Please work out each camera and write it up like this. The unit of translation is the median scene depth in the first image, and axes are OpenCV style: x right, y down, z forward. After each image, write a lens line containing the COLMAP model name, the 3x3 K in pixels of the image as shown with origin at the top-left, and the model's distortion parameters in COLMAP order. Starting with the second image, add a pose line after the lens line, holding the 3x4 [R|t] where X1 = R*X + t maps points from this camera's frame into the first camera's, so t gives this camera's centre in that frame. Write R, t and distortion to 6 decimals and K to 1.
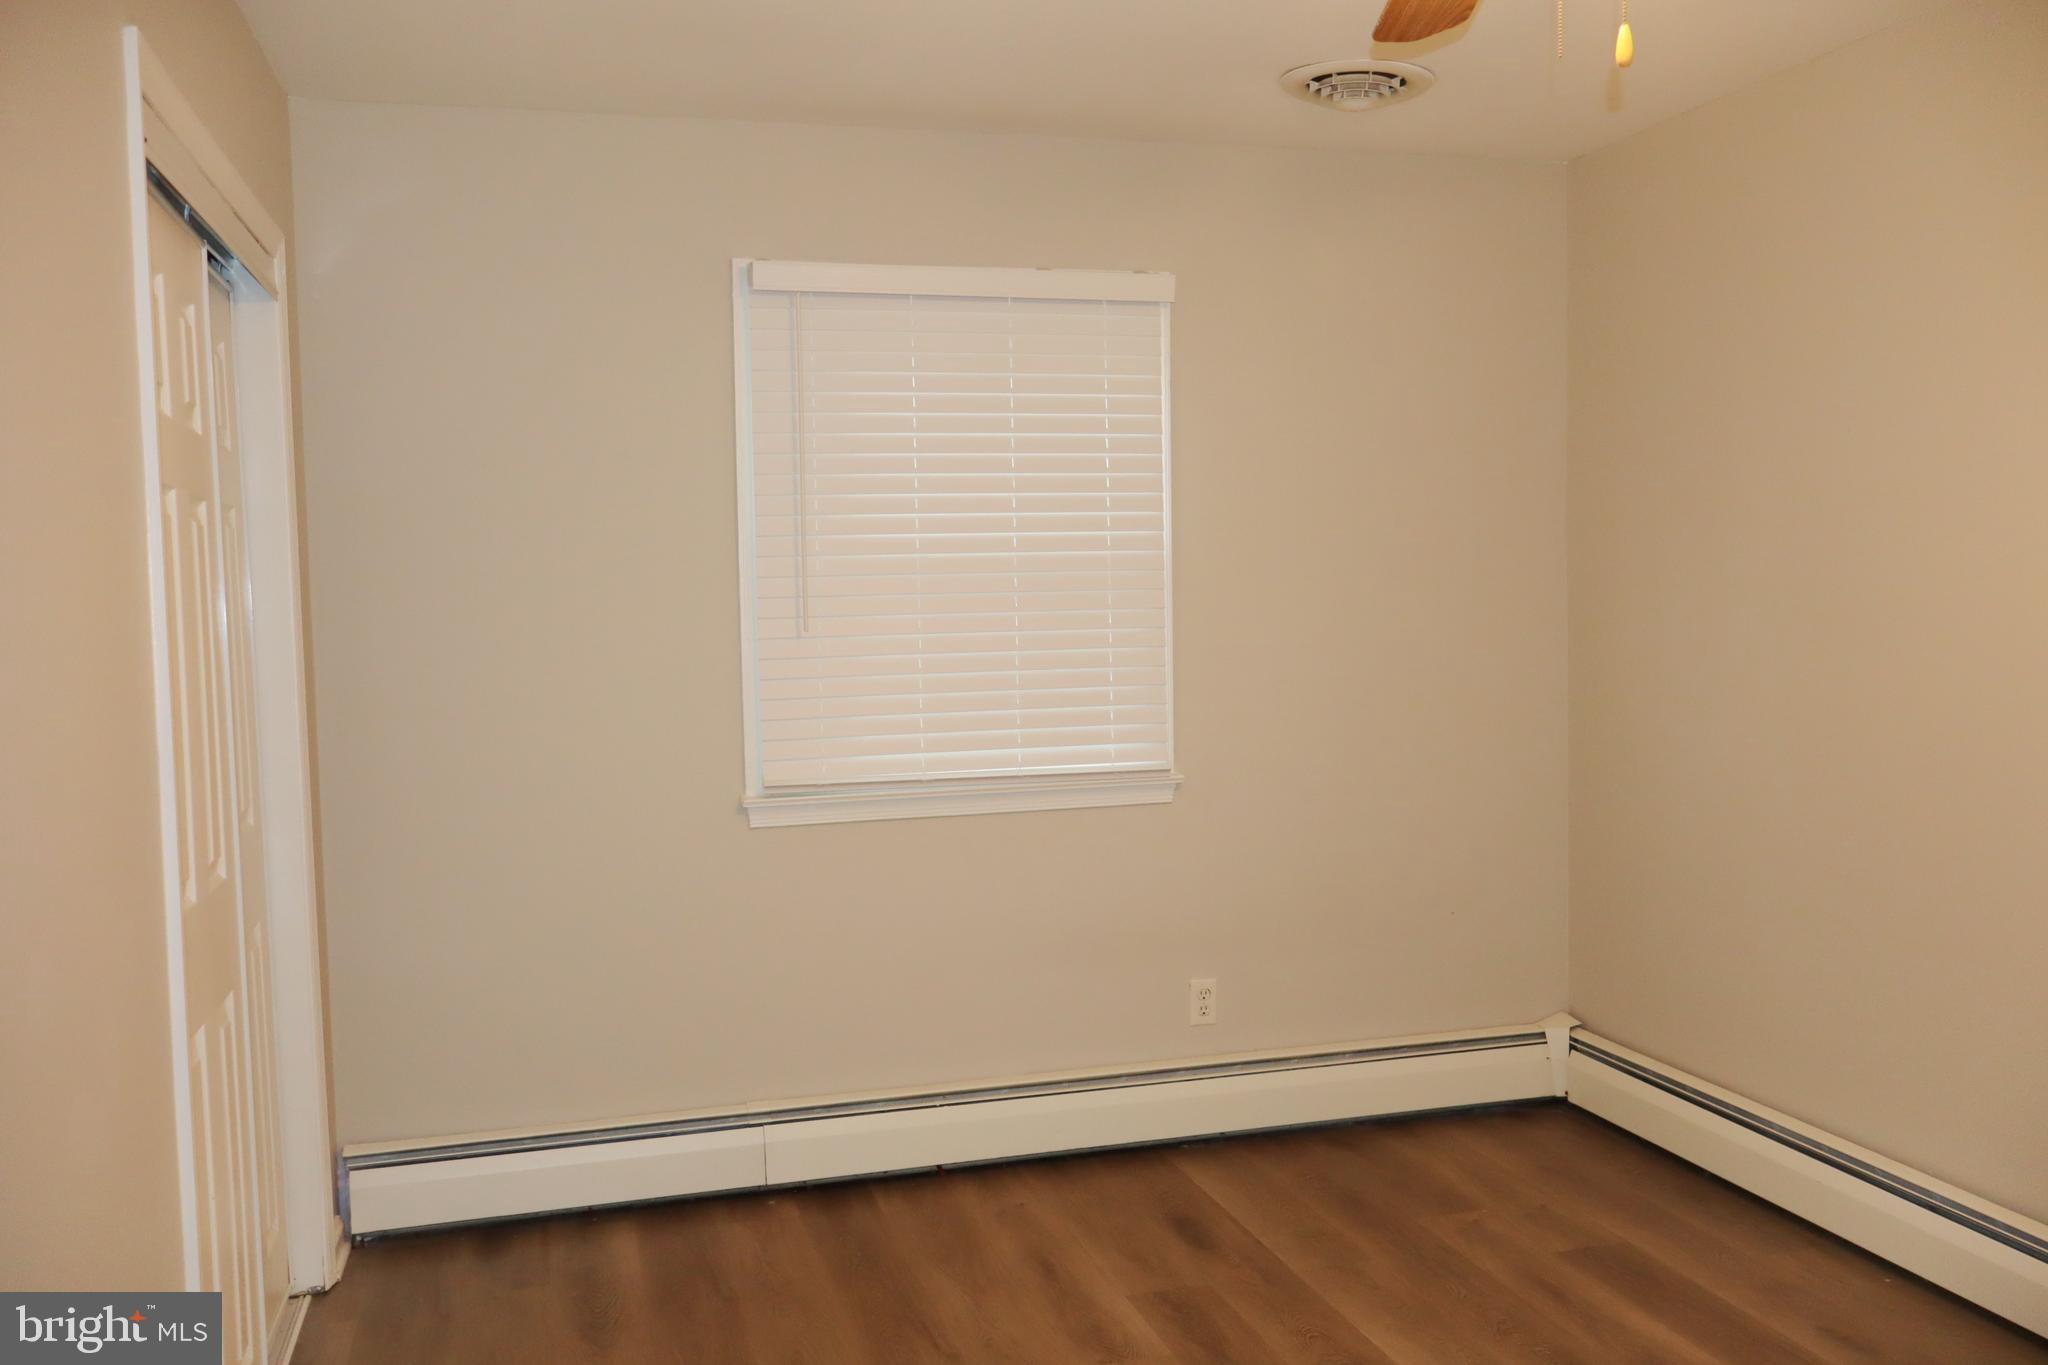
lens RADIAL K [[1752.4, 0, 1005.3], [0, 1752.4, 687.2], [0, 0, 1]] dist [0.042888, 0.000662]
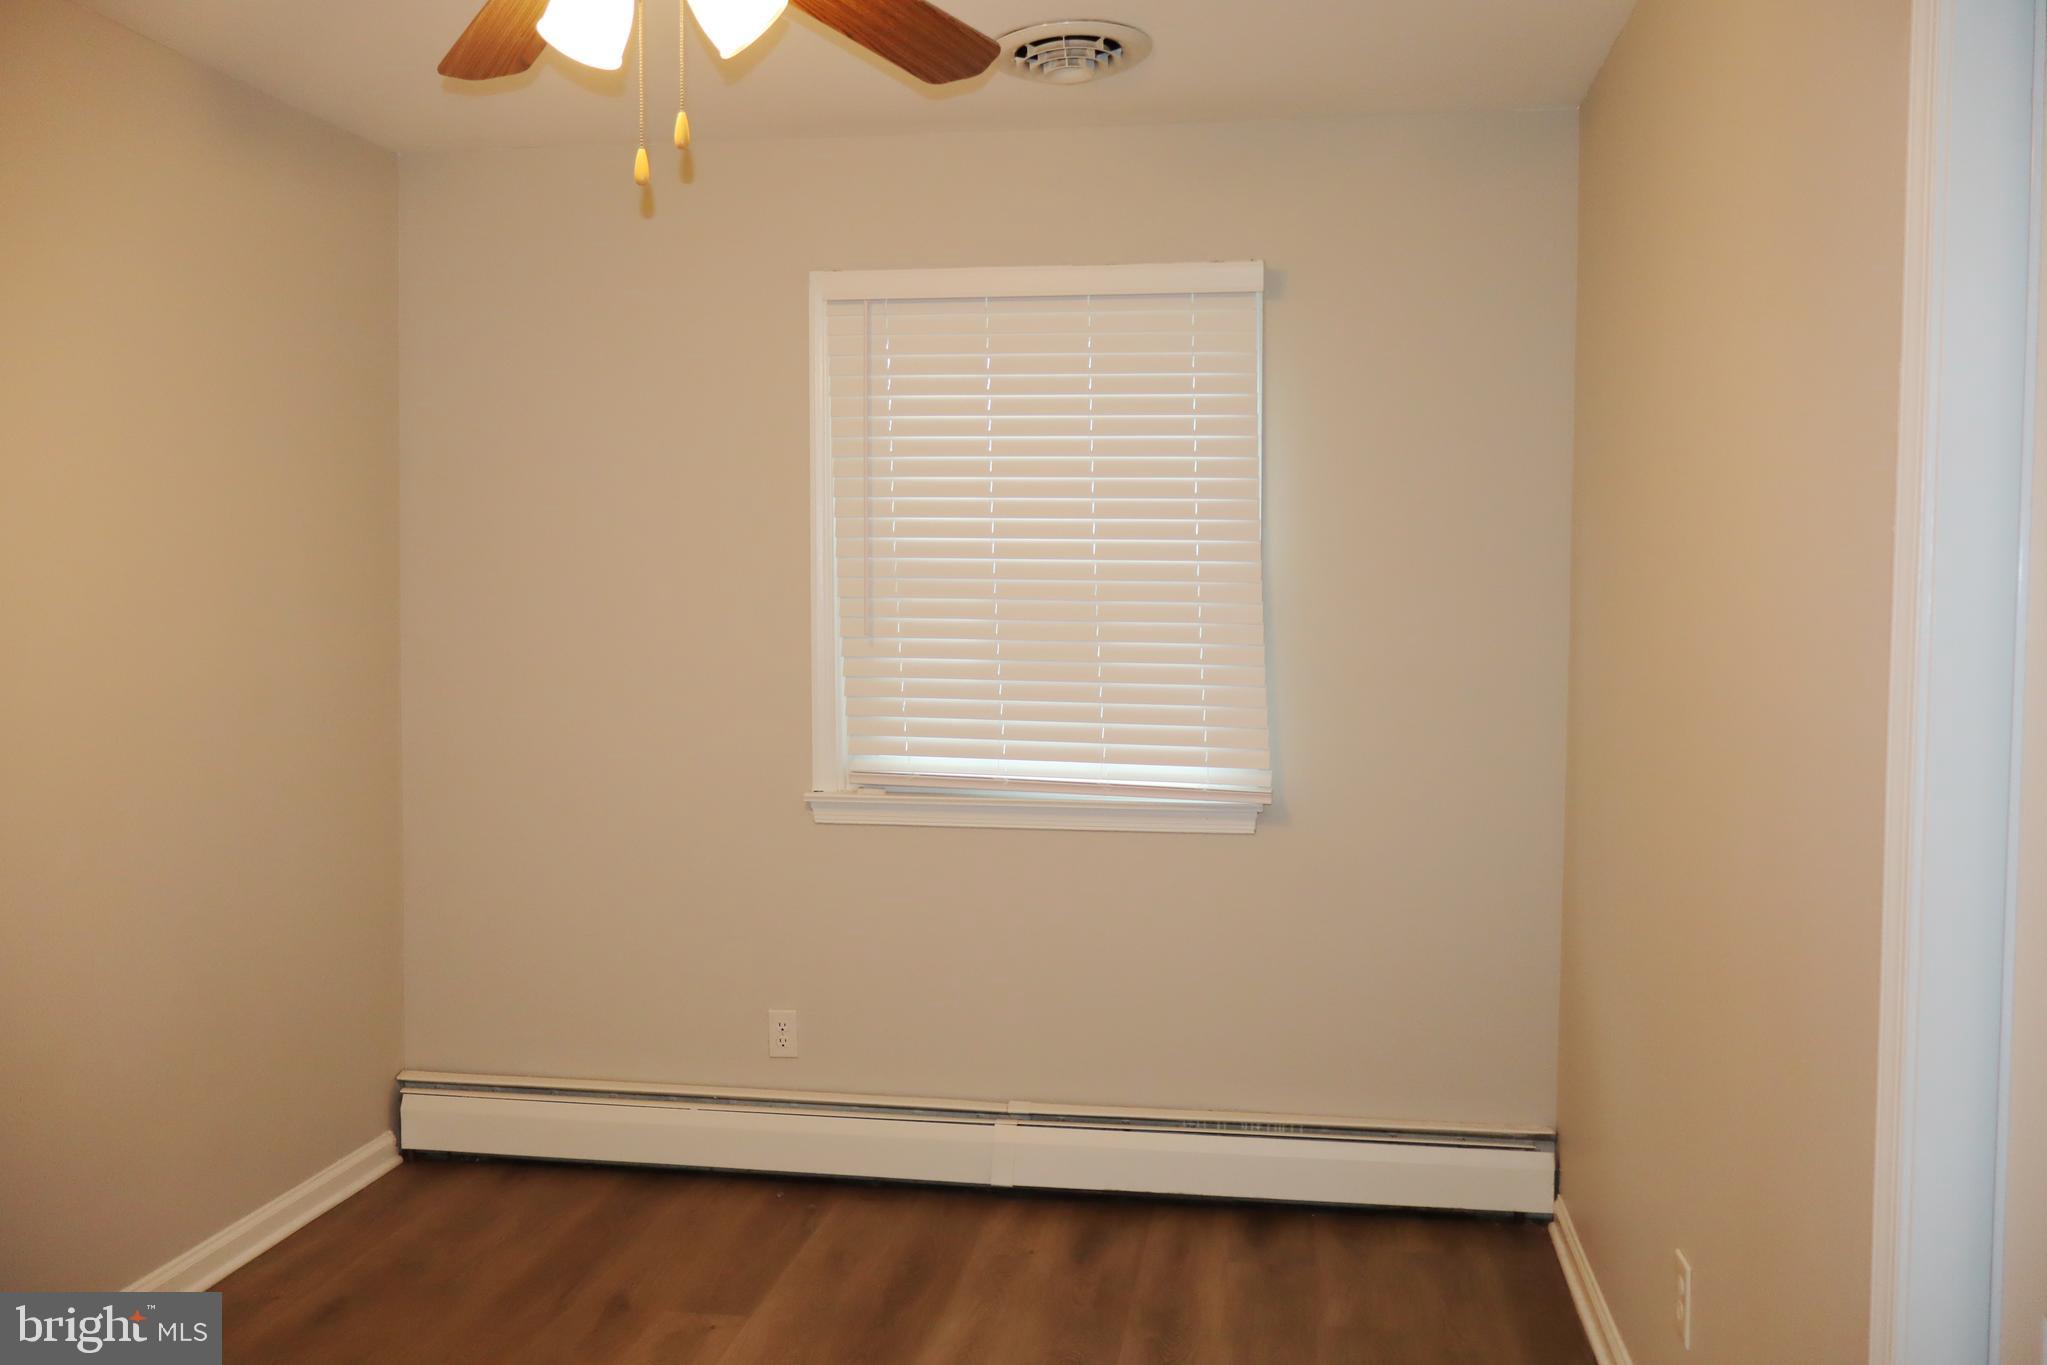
lens RADIAL K [[1751.6, 0, 1011.9], [0, 1751.6, 677.2], [0, 0, 1]] dist [0.042888, 0.000662]
pose [[0.906060, 0.050029, -0.420180, 0.392056], [-0.052942, 0.998586, 0.004736, -0.015675], [0.419823, 0.017954, 0.907428, 0.117399]]
